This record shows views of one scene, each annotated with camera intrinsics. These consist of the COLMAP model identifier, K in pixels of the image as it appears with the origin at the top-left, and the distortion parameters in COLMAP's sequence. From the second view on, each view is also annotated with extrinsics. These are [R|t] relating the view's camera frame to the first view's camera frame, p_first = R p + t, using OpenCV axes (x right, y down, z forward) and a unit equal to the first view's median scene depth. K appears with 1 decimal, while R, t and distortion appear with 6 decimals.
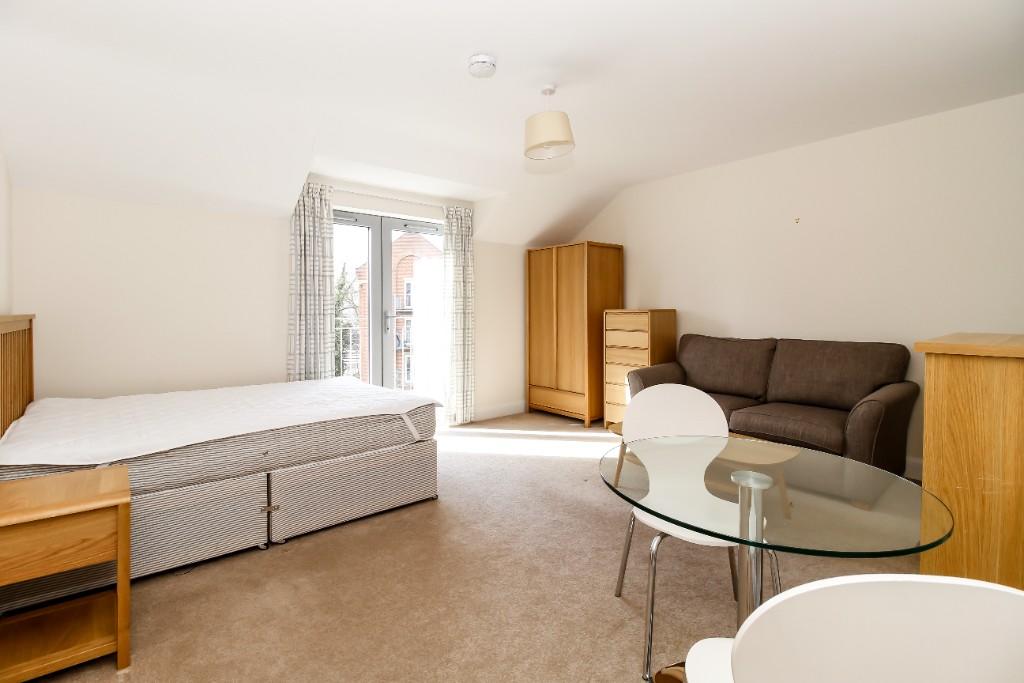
lens RADIAL K [[468.6, 0, 511.1], [0, 468.6, 316.9], [0, 0, 1]] dist [0.001518, -0.000067]
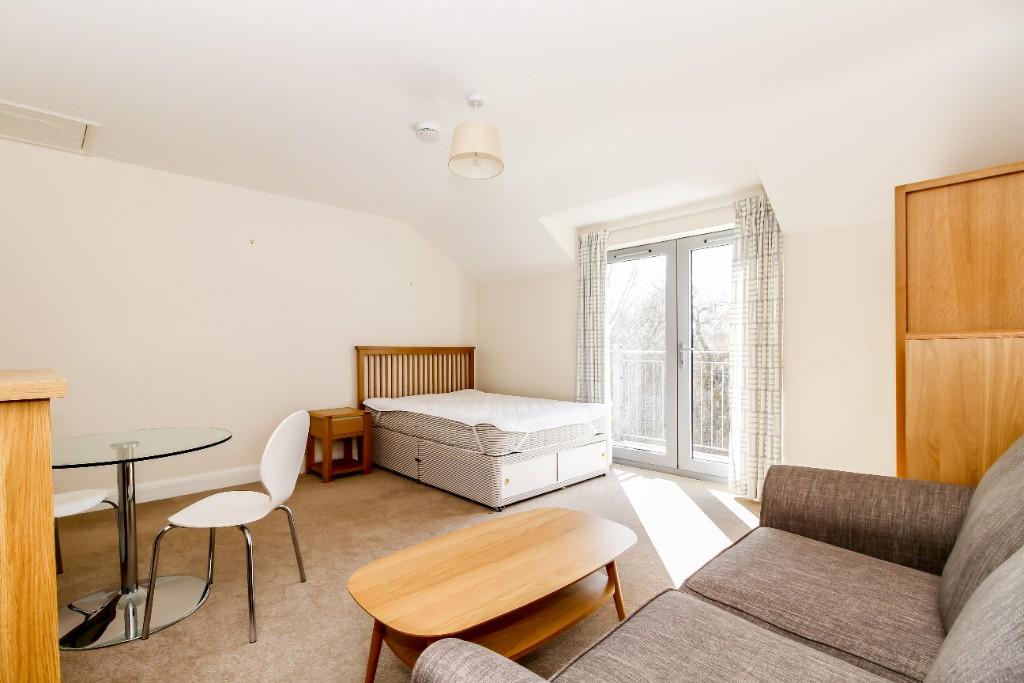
lens RADIAL K [[484.7, 0, 512.0], [0, 484.7, 341.5], [0, 0, 1]] dist [0.000714, -0.000026]
pose [[0.054035, -0.014398, -0.998435, 0.763852], [-0.005940, 0.999874, -0.014741, 0.000801], [0.998521, 0.006727, 0.053943, 0.746278]]
